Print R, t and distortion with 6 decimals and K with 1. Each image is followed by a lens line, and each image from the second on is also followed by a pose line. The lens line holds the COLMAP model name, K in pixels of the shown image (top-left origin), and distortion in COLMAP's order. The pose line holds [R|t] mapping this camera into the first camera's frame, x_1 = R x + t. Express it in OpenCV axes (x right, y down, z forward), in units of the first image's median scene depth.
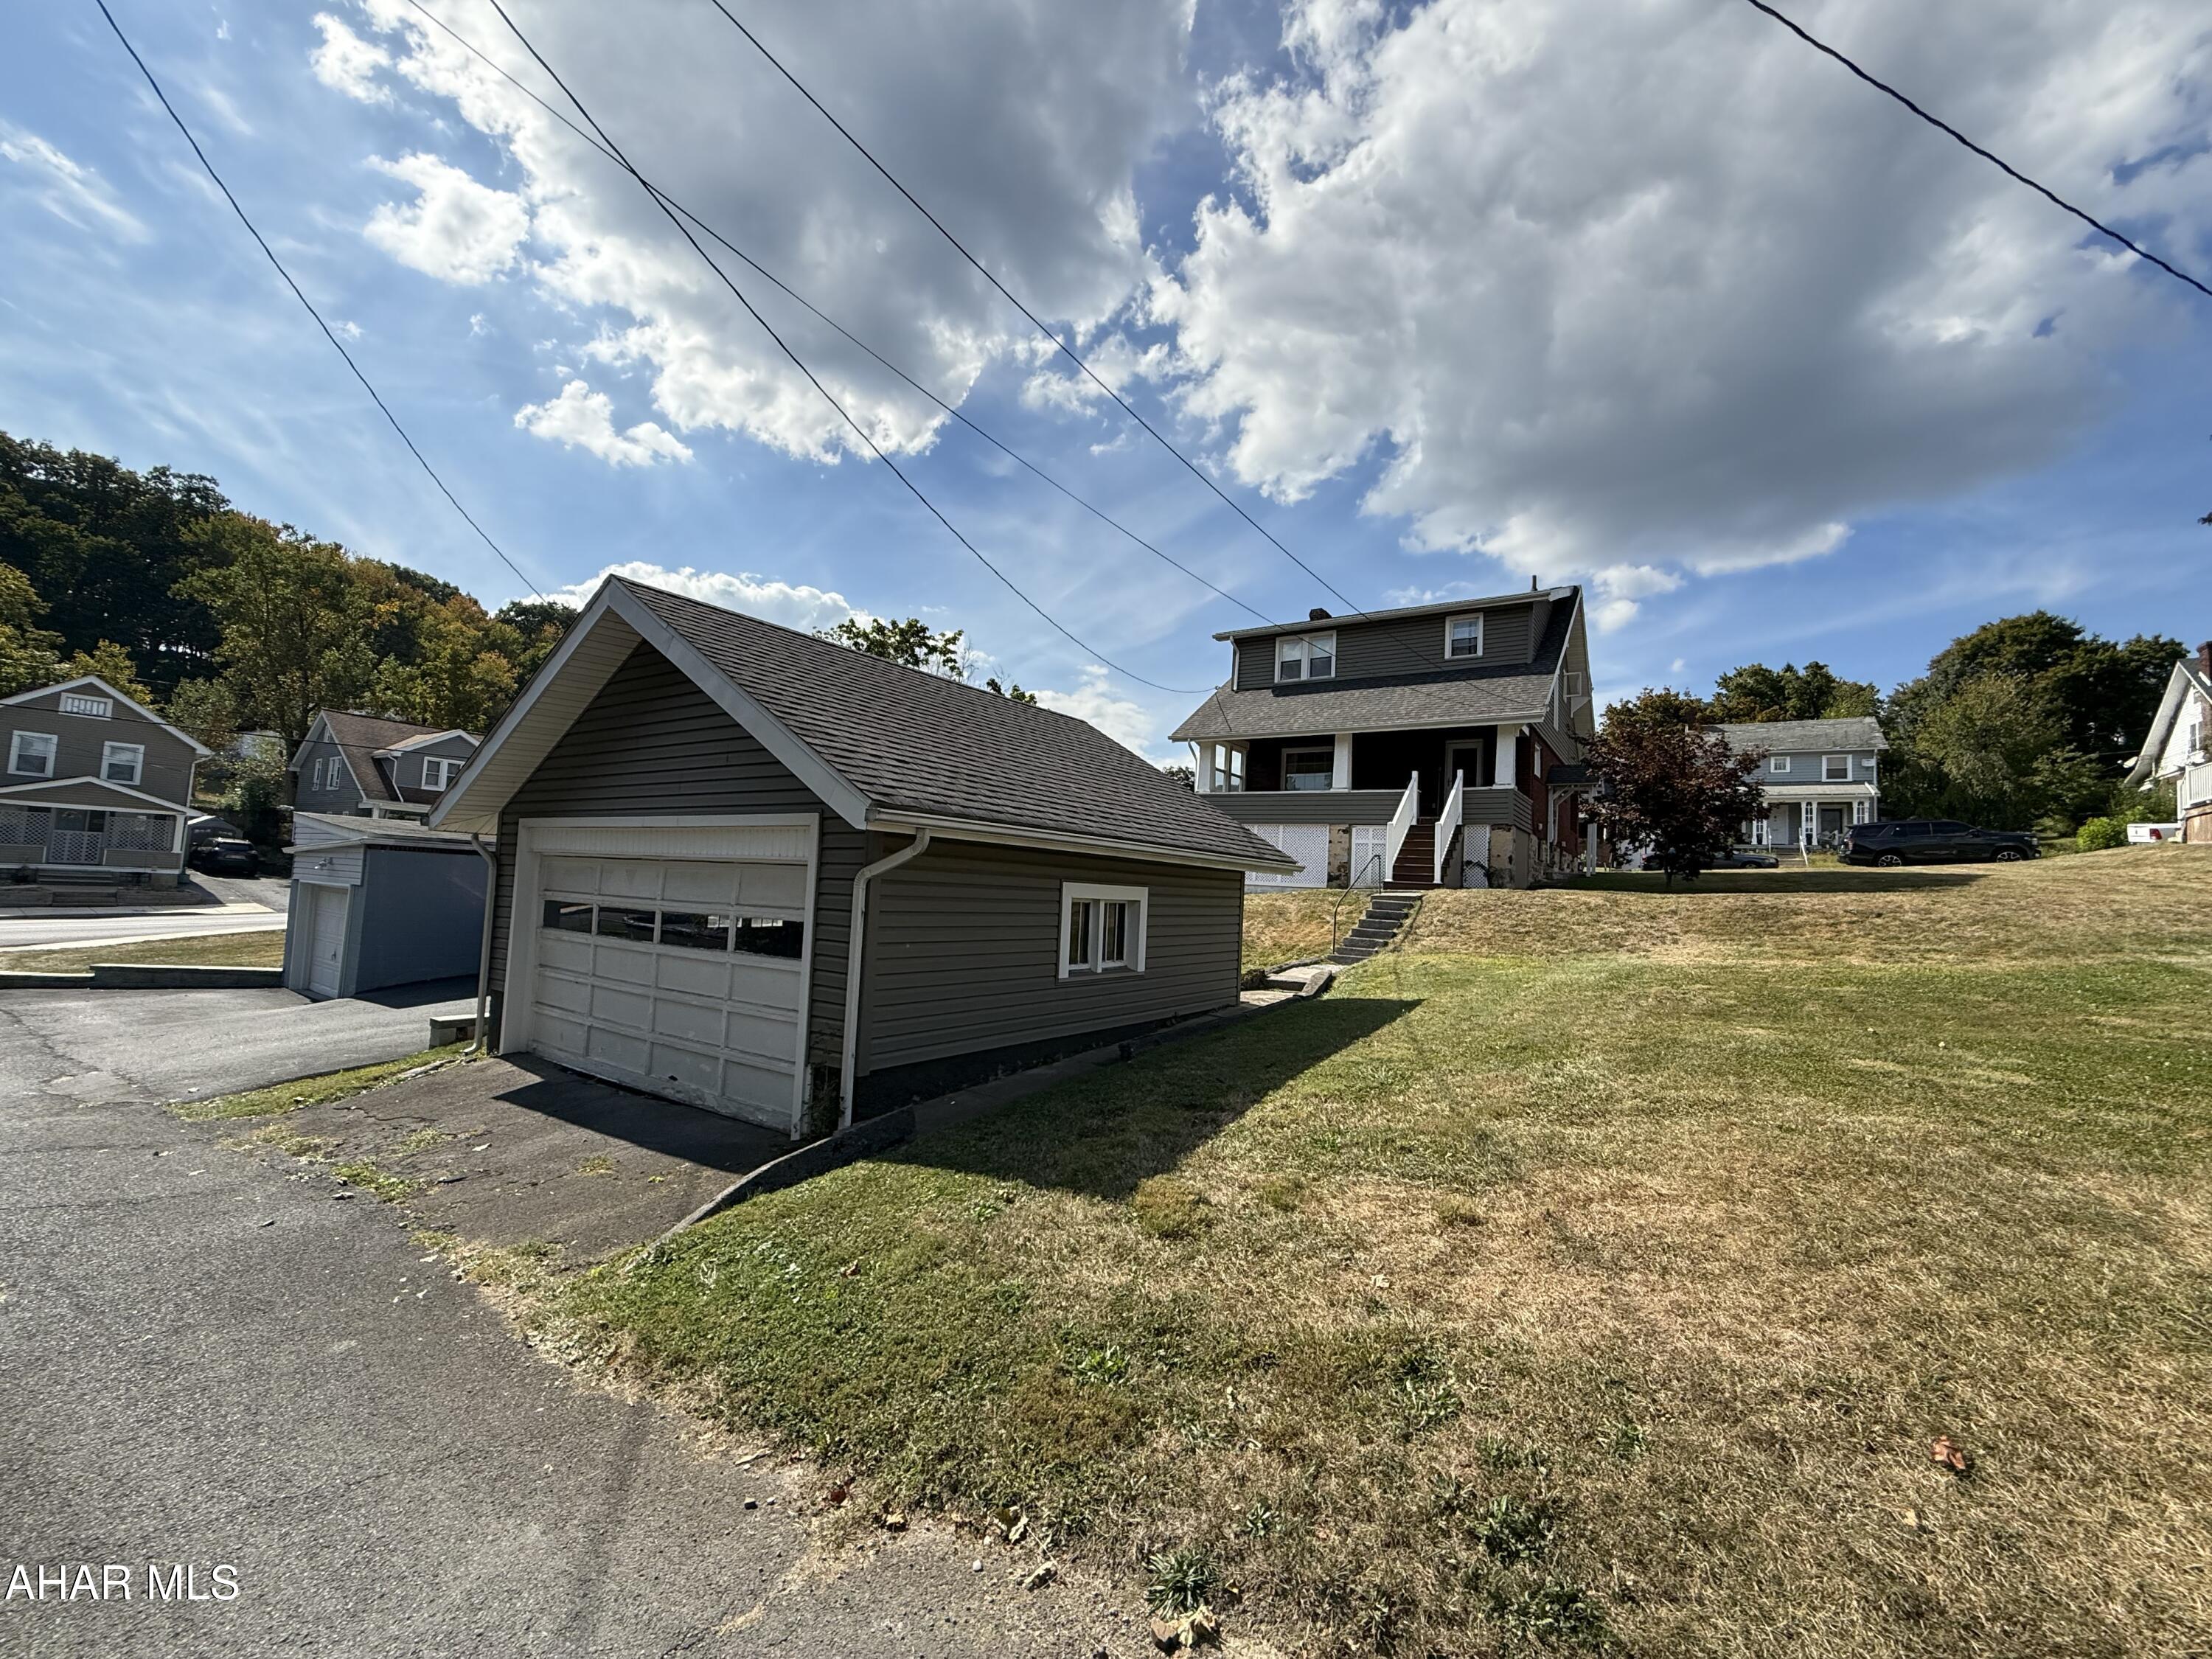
lens RADIAL K [[884.9, 0, 1106.0], [0, 884.9, 829.5], [0, 0, 1]] dist [0.000309, 0.000307]
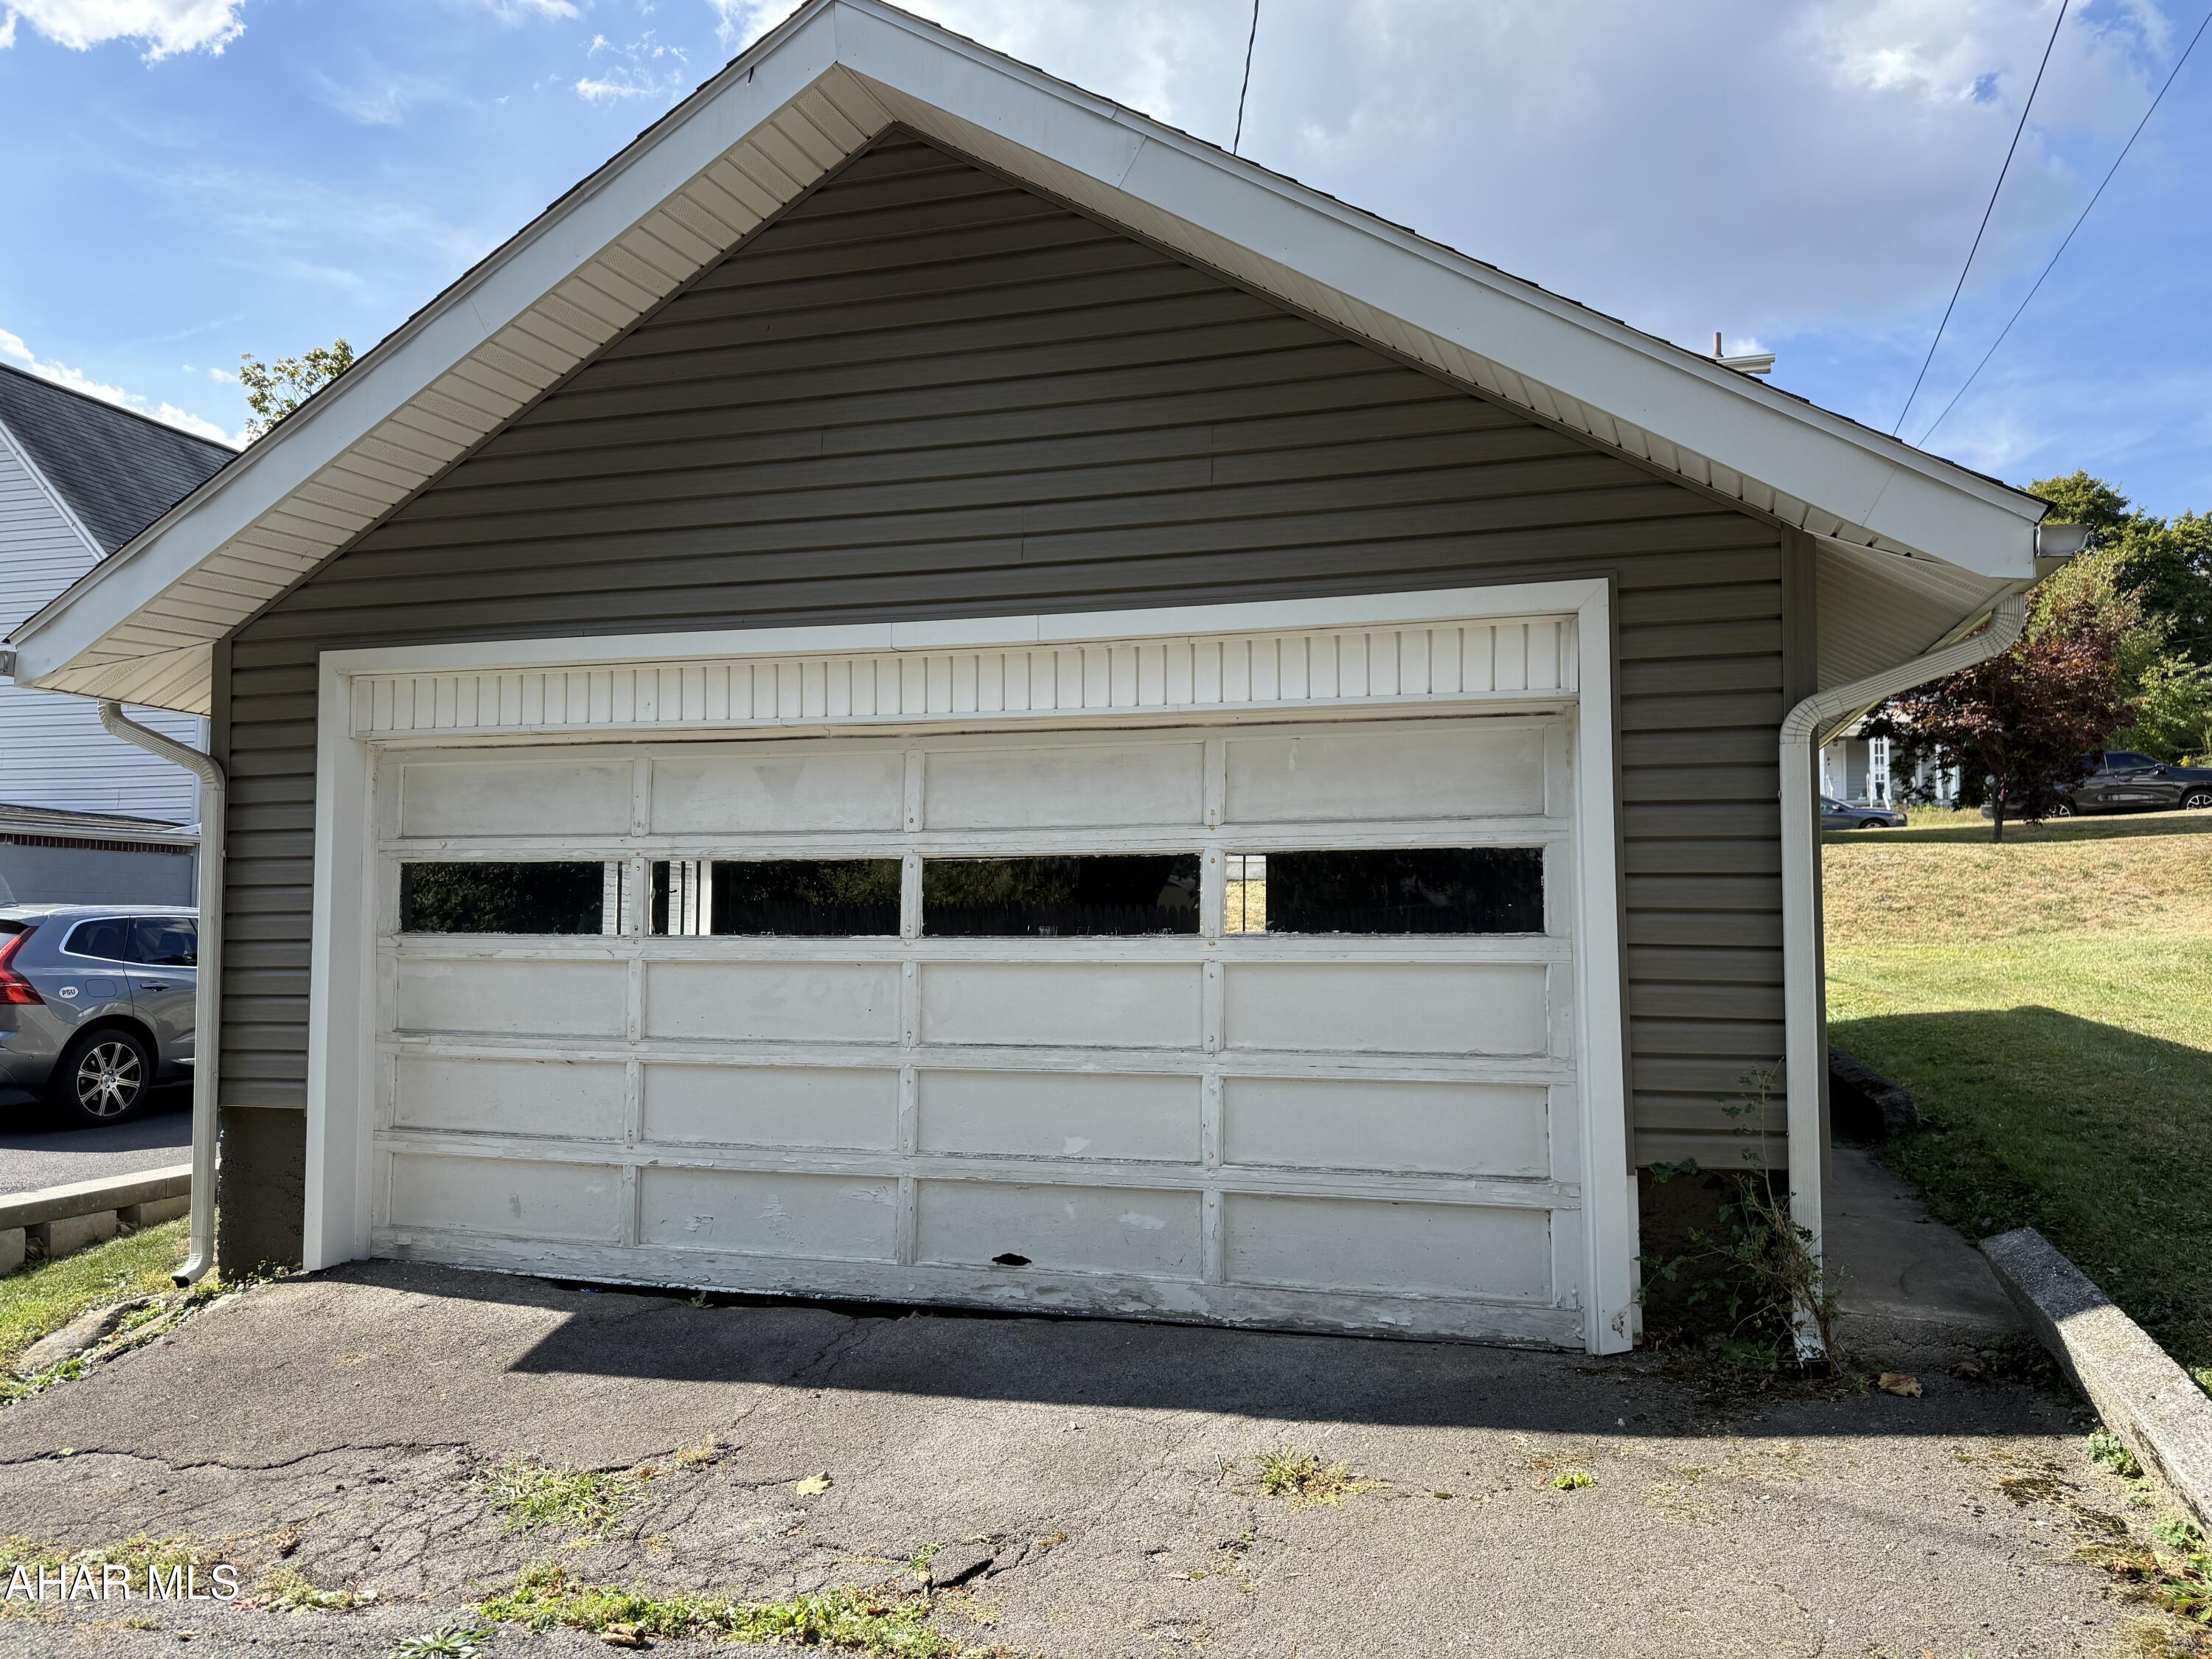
lens RADIAL K [[1554.8, 0, 1106.0], [0, 1554.8, 829.5], [0, 0, 1]] dist [0.091297, -0.118216]
pose [[0.948479, -0.020958, 0.316145, -0.141928], [0.017858, 0.999760, 0.012699, 0.015636], [-0.316335, -0.006399, 0.948626, 0.063799]]
